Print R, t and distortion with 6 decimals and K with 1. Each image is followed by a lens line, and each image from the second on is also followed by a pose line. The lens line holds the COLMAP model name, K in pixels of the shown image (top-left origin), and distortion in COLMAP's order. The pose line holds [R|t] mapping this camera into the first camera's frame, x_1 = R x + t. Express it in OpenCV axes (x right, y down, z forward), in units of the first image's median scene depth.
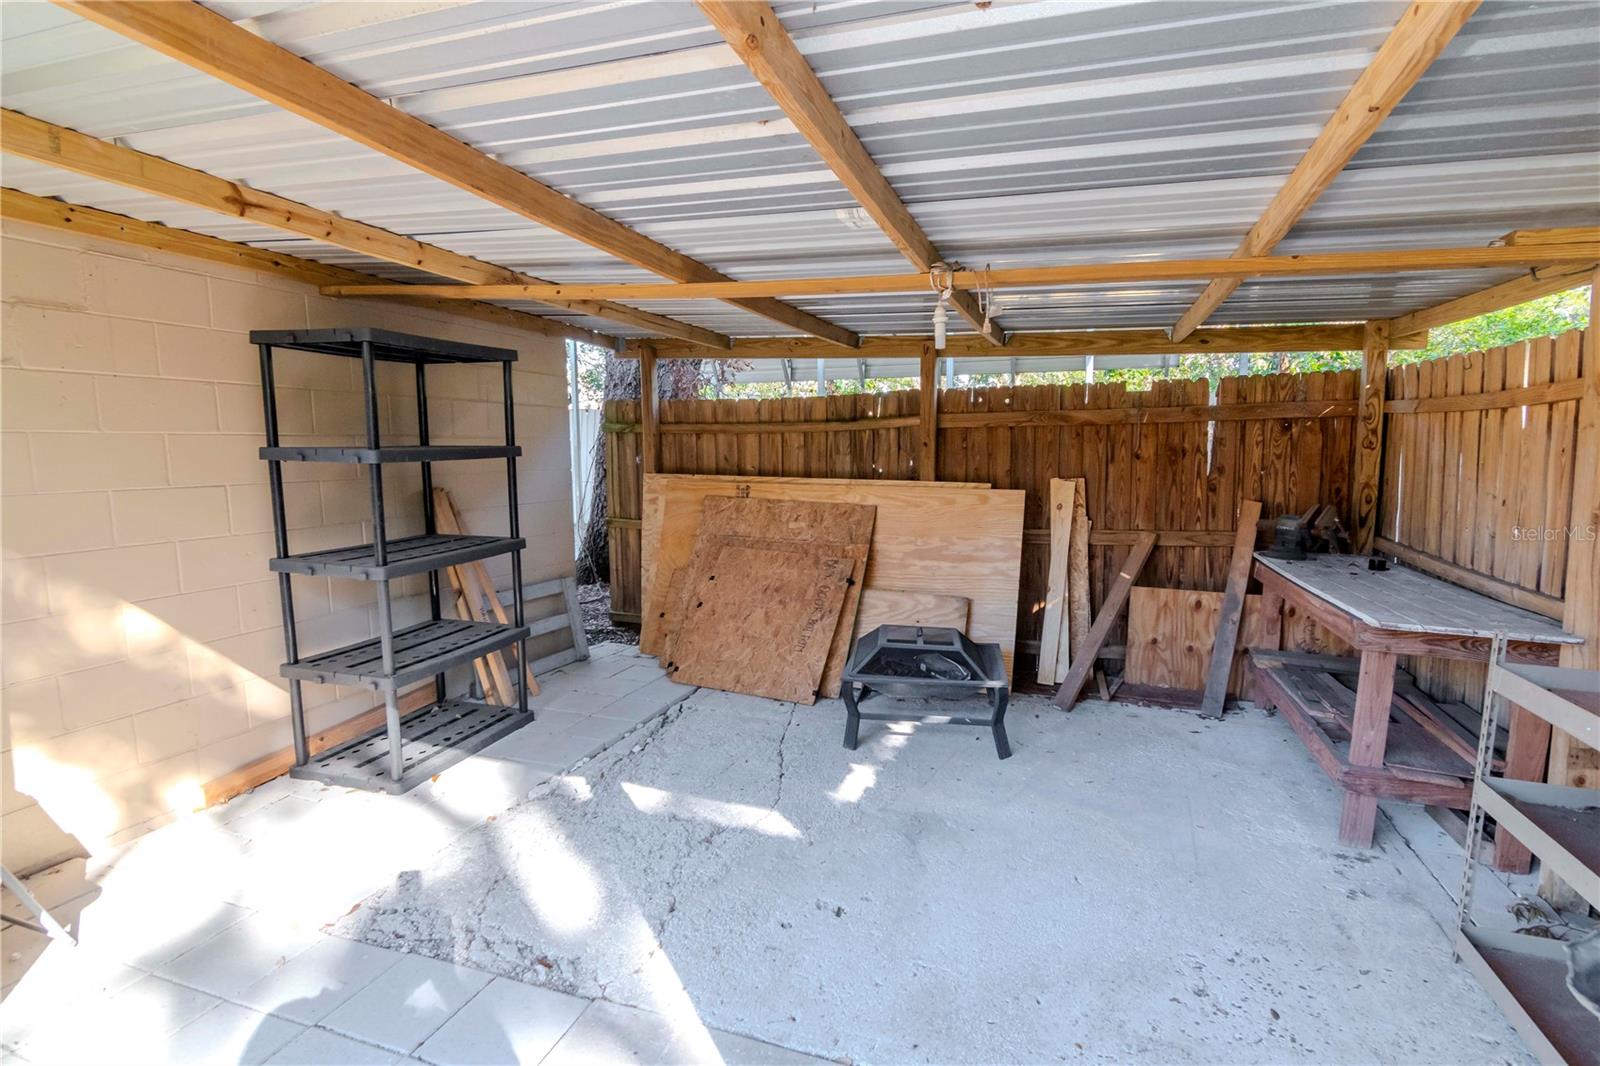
lens RADIAL K [[808.2, 0, 851.7], [0, 808.2, 530.2], [0, 0, 1]] dist [-0.014402, 0.000711]
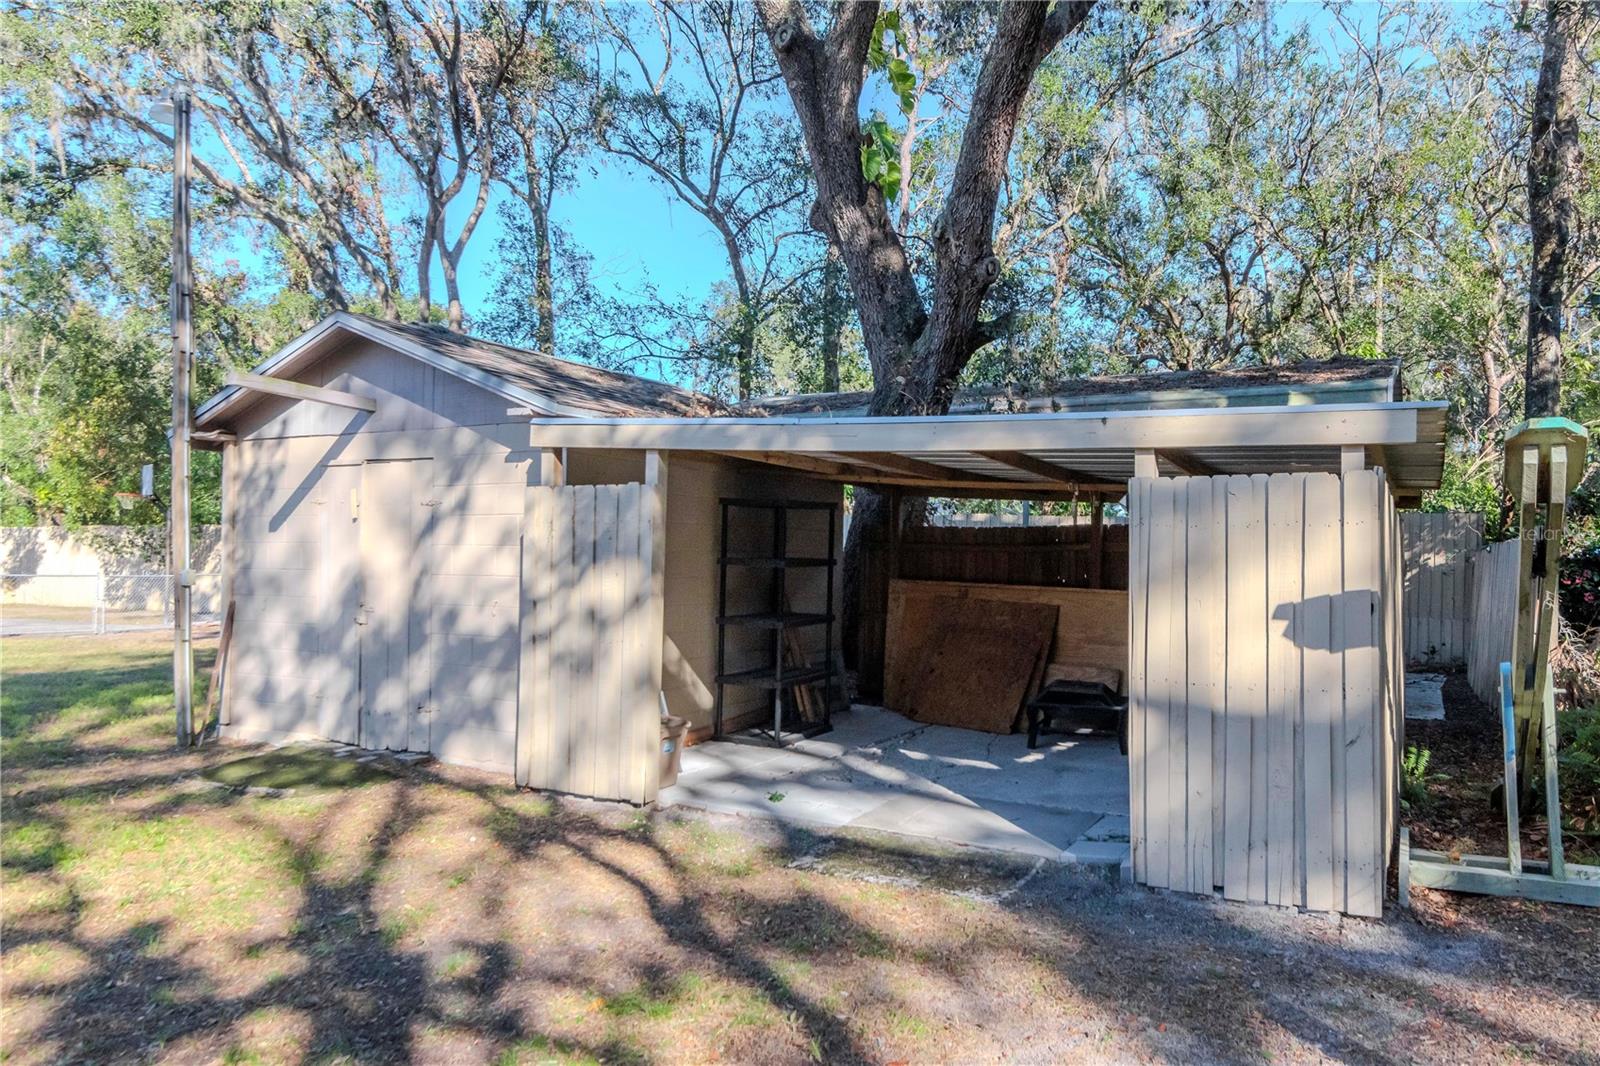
lens RADIAL K [[1179.9, 0, 800.0], [0, 1179.9, 533.0], [0, 0, 1]] dist [-0.000775, -0.000778]
pose [[0.970759, 0.016430, -0.239492, 0.082238], [-0.045909, 0.991947, -0.118039, 0.107642], [0.235624, 0.125583, 0.963696, -1.101335]]
